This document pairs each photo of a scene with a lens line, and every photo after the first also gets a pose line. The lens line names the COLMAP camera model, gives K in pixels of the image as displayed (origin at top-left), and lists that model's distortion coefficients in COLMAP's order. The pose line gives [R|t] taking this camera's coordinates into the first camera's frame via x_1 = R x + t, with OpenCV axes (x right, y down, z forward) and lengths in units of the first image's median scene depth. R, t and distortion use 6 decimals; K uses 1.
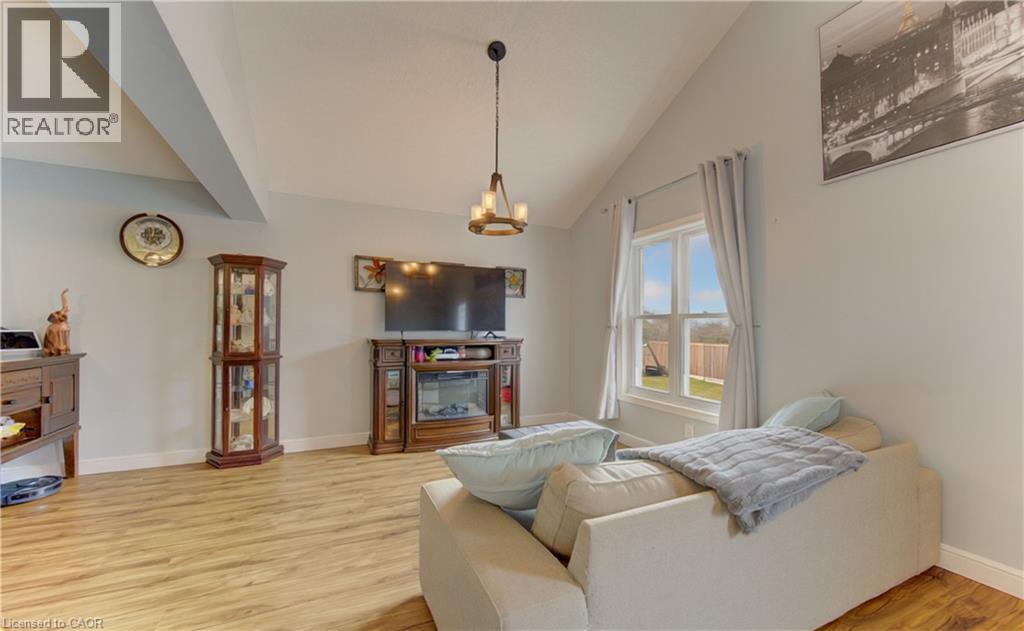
lens RADIAL K [[411.2, 0, 452.0], [0, 411.2, 326.9], [0, 0, 1]] dist [-0.011271, 0.000429]
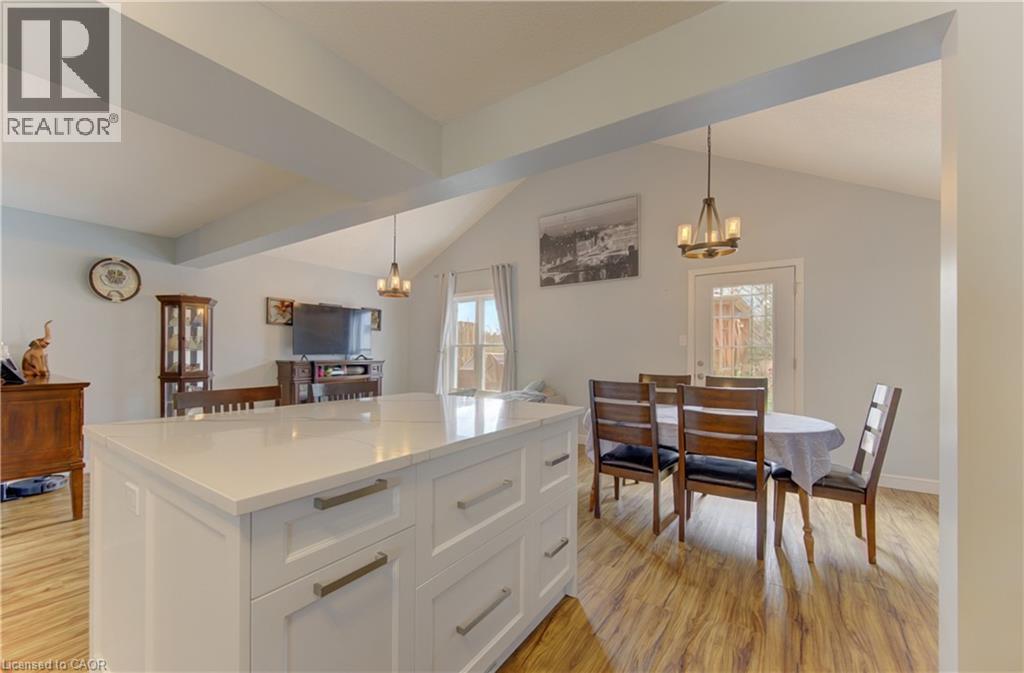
lens RADIAL K [[425.7, 0, 475.4], [0, 425.7, 354.1], [0, 0, 1]] dist [-0.009762, -0.001136]
pose [[0.853646, -0.004090, 0.520838, -0.426108], [0.001304, 0.999983, 0.005714, 0.000994], [-0.520852, -0.004198, 0.853637, -0.564814]]
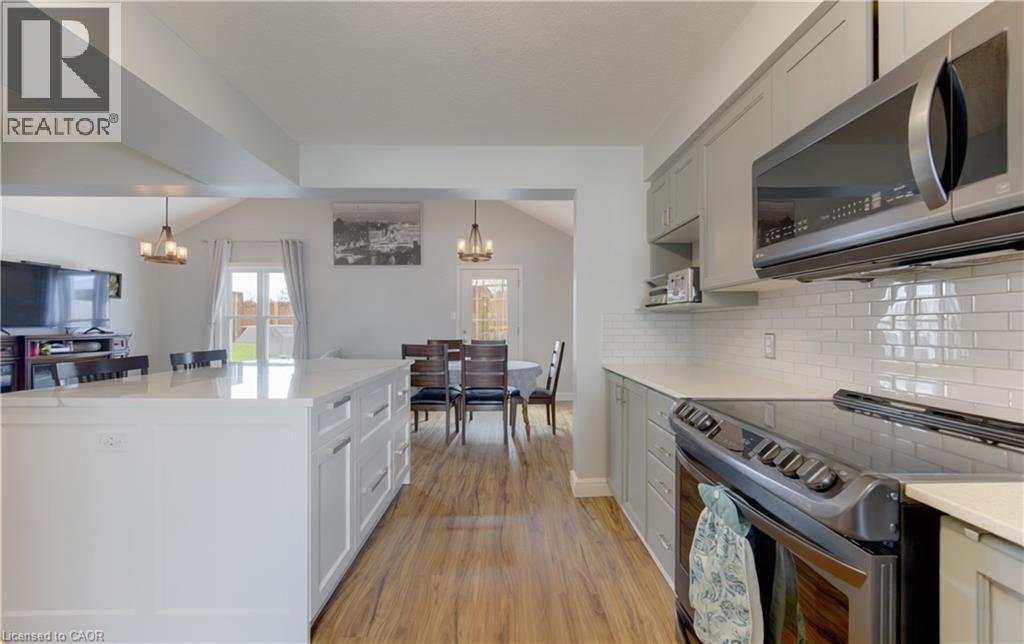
lens RADIAL K [[395.3, 0, 520.6], [0, 395.3, 327.6], [0, 0, 1]] dist [-0.009605, -0.000586]
pose [[0.353395, -0.012058, 0.935397, -0.653710], [0.001683, 0.999923, 0.012254, -0.000498], [-0.935473, -0.002757, 0.353388, -0.638405]]
